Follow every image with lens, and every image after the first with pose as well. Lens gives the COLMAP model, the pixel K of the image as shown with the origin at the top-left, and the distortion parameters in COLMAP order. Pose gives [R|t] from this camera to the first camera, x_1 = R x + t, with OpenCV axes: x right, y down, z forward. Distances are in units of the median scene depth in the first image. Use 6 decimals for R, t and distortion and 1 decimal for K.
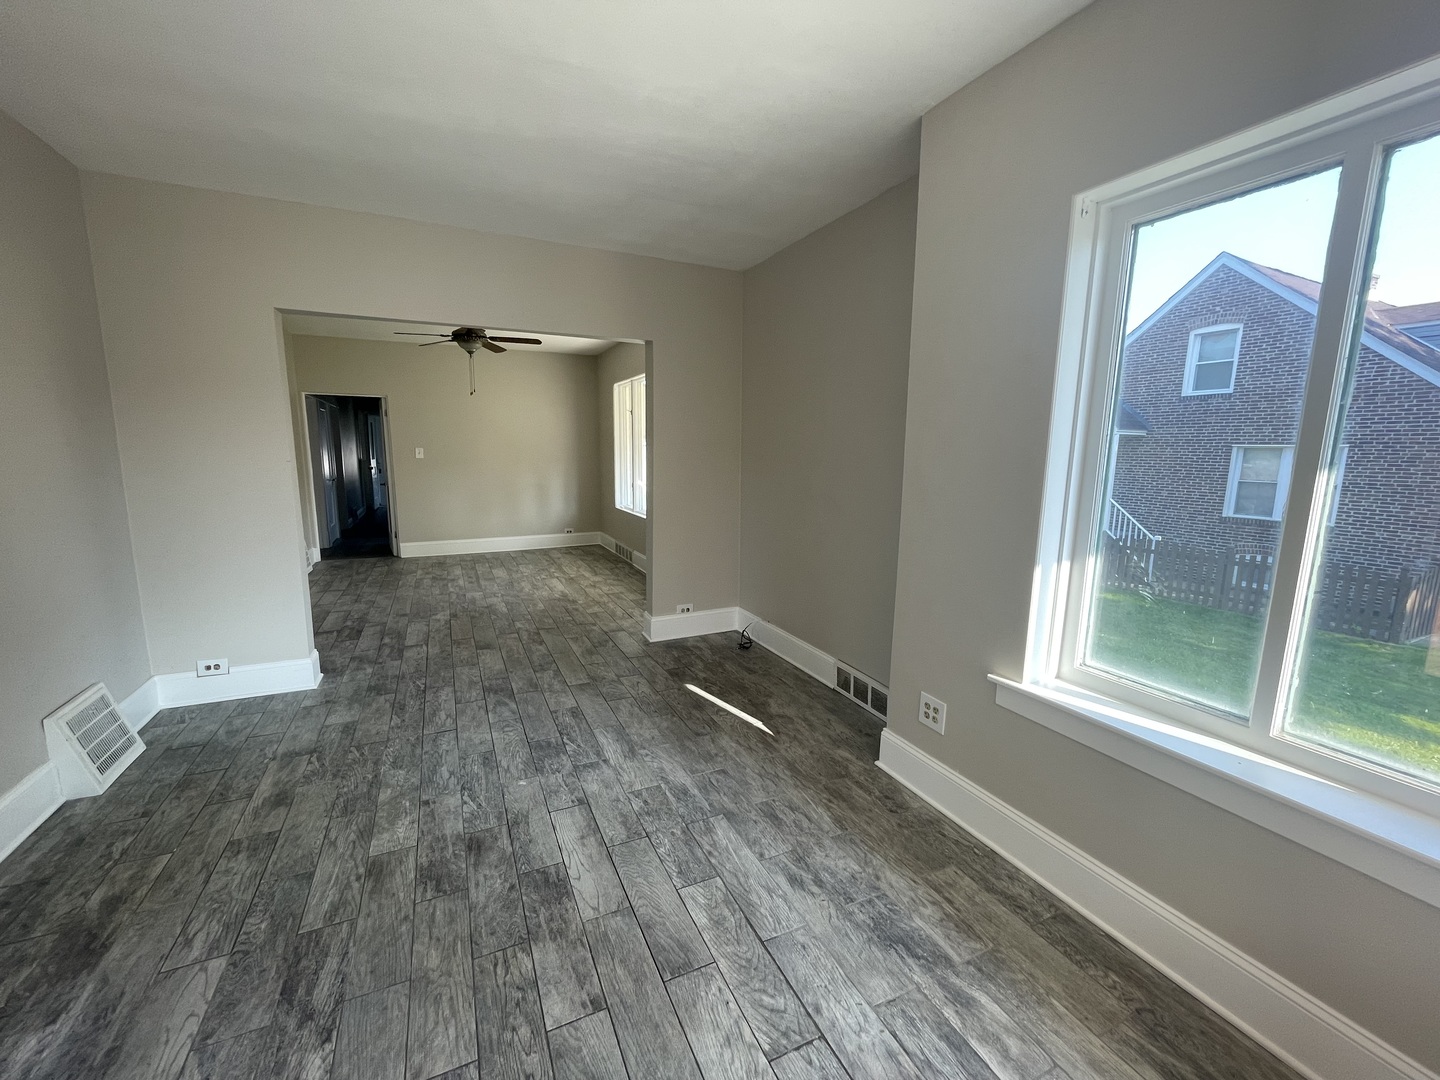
lens RADIAL K [[586.1, 0, 712.3], [0, 586.1, 544.8], [0, 0, 1]] dist [0.000613, -0.000080]
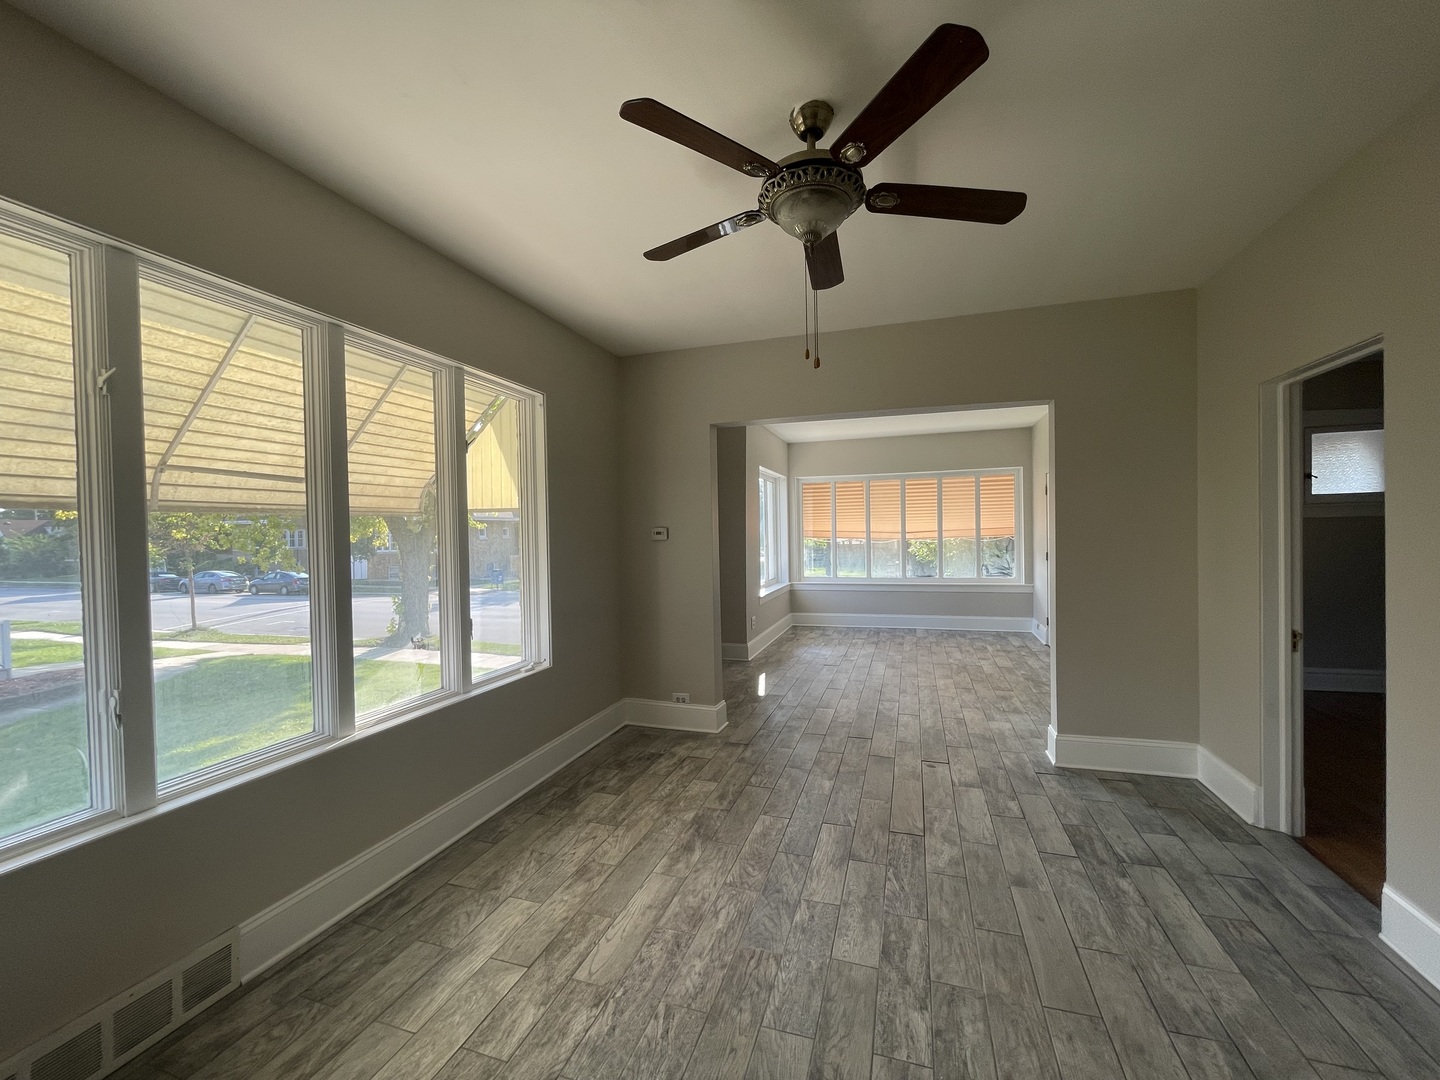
lens RADIAL K [[586.1, 0, 721.0], [0, 586.1, 539.8], [0, 0, 1]] dist [0.000613, -0.000080]
pose [[-0.734603, -0.008351, 0.678446, -0.756300], [0.119142, 0.982800, 0.141102, -0.277242], [-0.667955, 0.184486, -0.720973, 1.642606]]
